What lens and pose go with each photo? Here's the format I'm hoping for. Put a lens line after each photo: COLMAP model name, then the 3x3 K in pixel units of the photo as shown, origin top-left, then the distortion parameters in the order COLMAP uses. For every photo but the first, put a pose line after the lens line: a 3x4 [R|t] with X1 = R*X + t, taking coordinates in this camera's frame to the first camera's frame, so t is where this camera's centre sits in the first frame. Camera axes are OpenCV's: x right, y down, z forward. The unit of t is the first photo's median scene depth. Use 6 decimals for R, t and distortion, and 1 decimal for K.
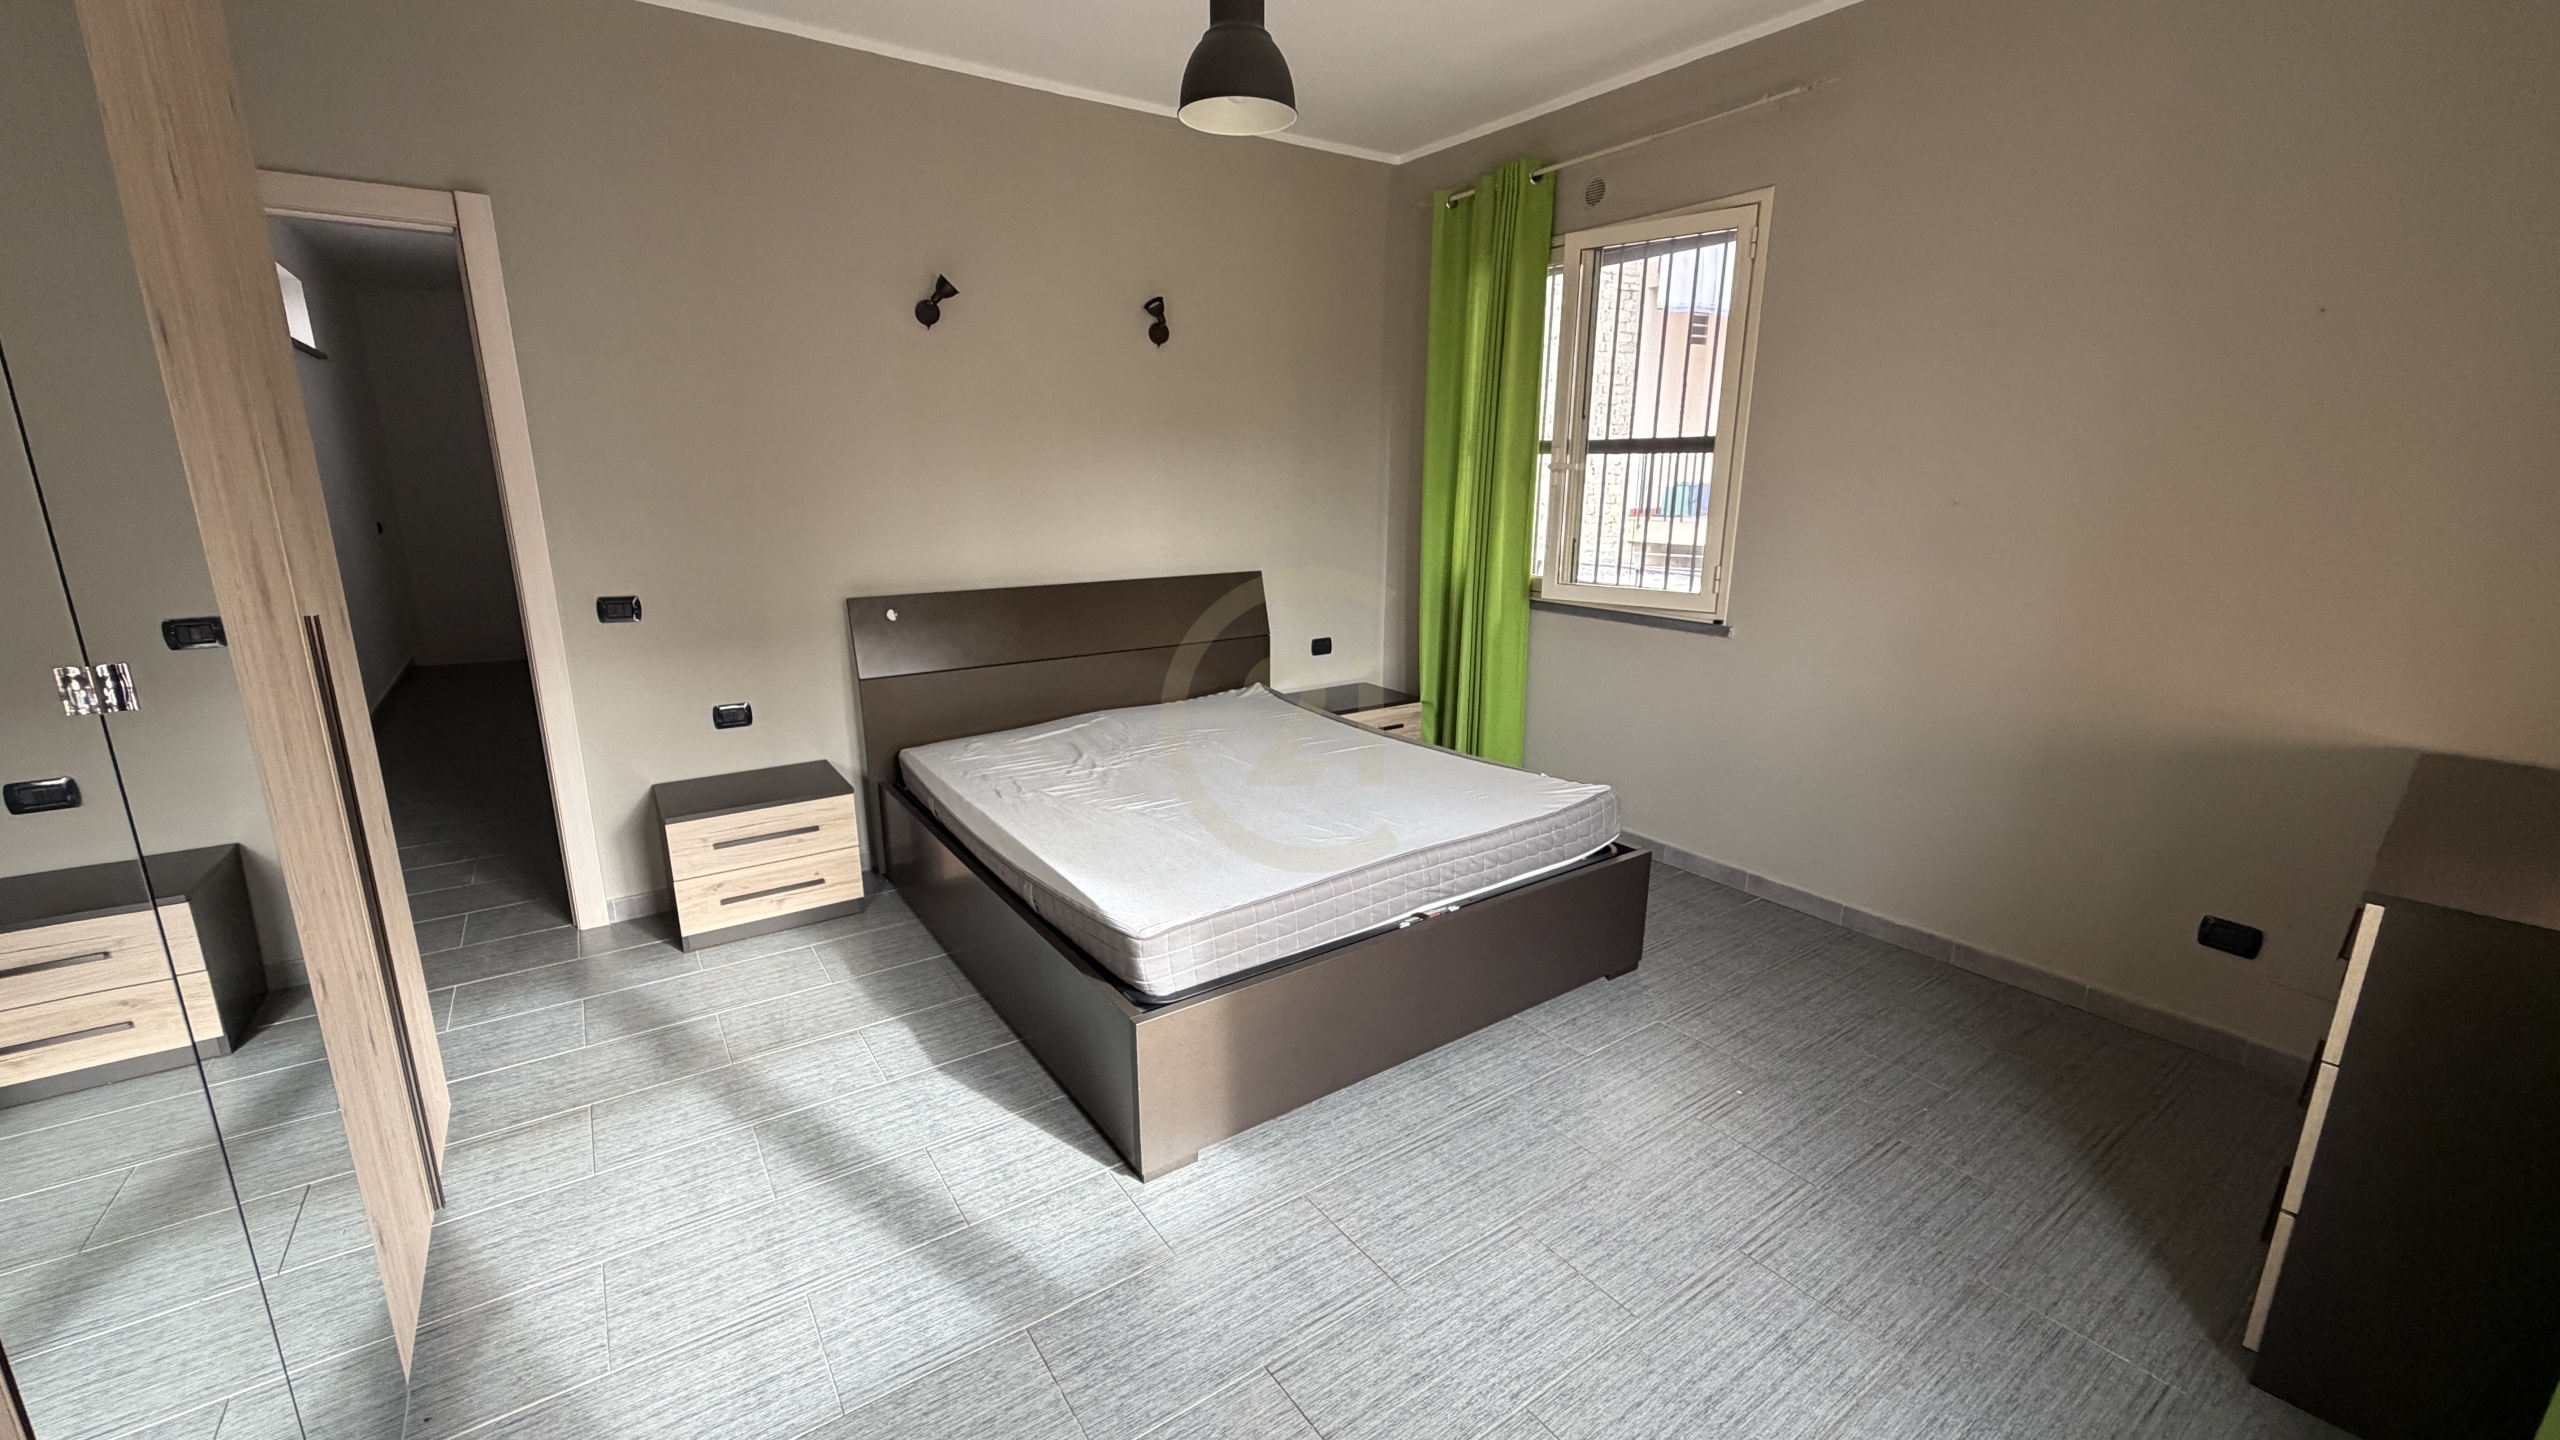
lens RADIAL K [[1018.1, 0, 1283.3], [0, 1018.1, 721.1], [0, 0, 1]] dist [0.000453, 0.000086]
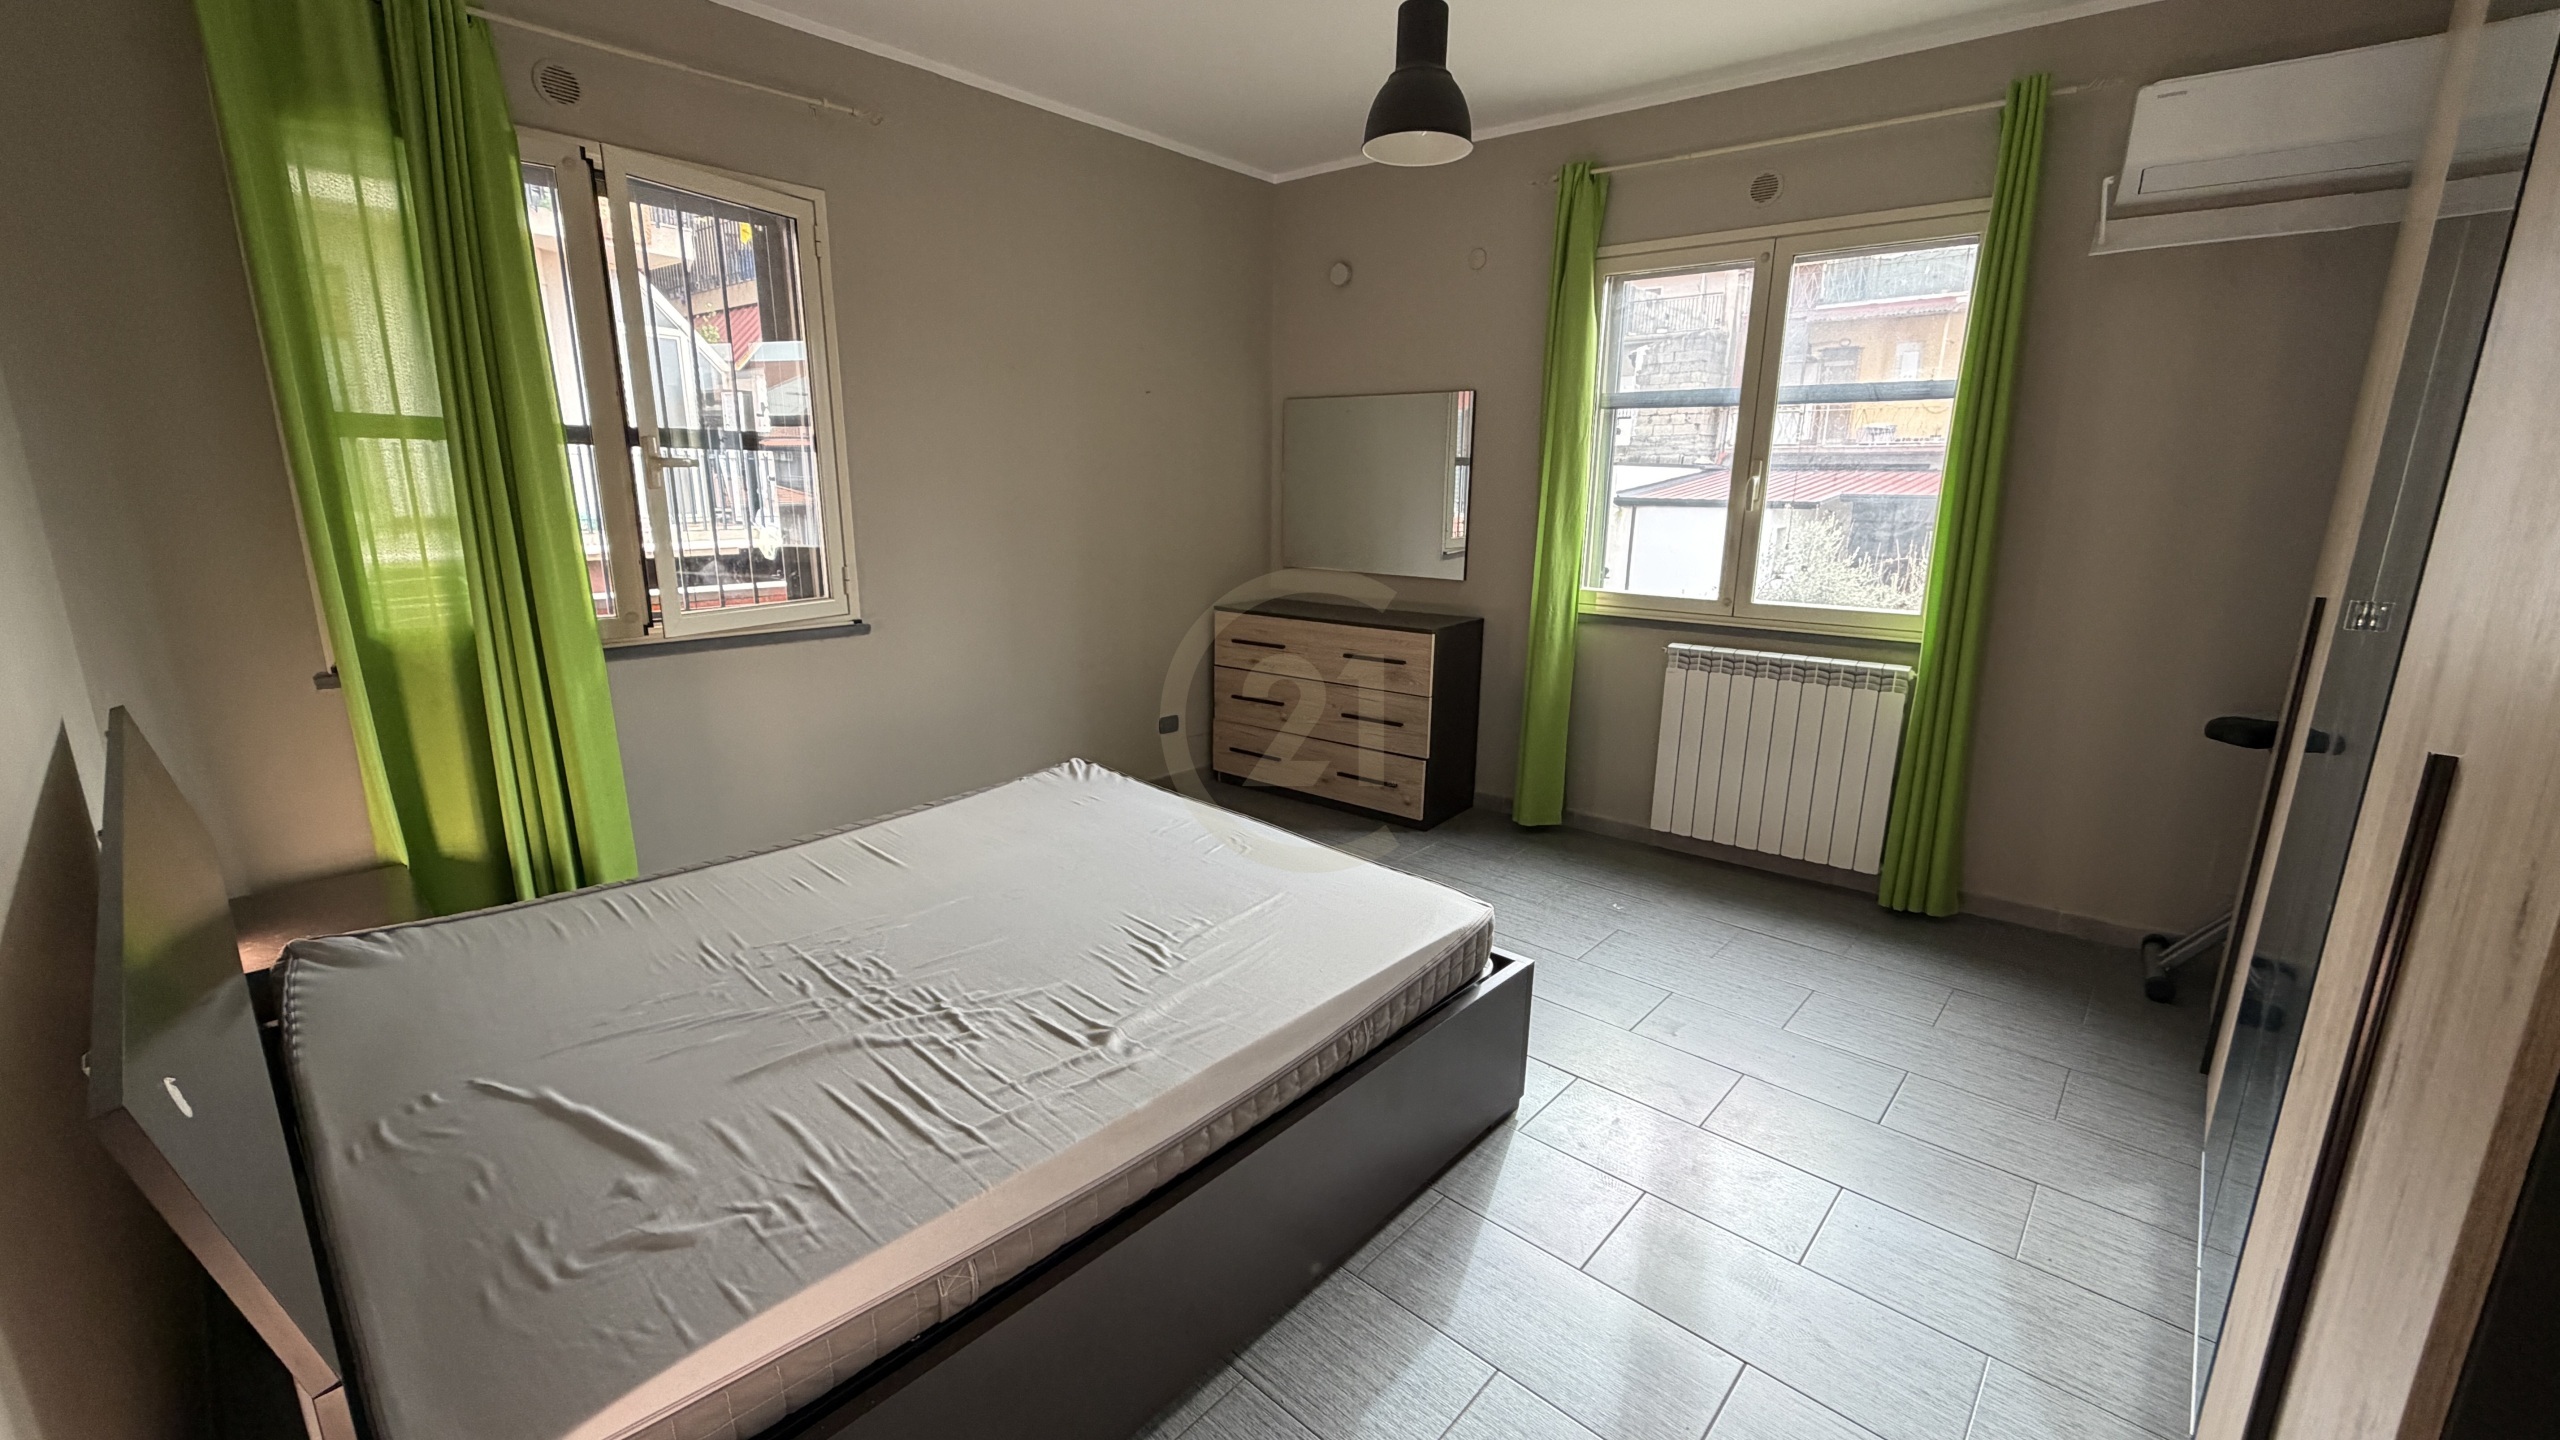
lens RADIAL K [[1018.1, 0, 1283.3], [0, 1018.1, 721.1], [0, 0, 1]] dist [0.000453, 0.000086]
pose [[-0.217385, -0.232912, 0.947890, -0.630884], [0.222754, 0.933649, 0.280499, -0.192789], [-0.950329, 0.272123, -0.151079, 0.780662]]
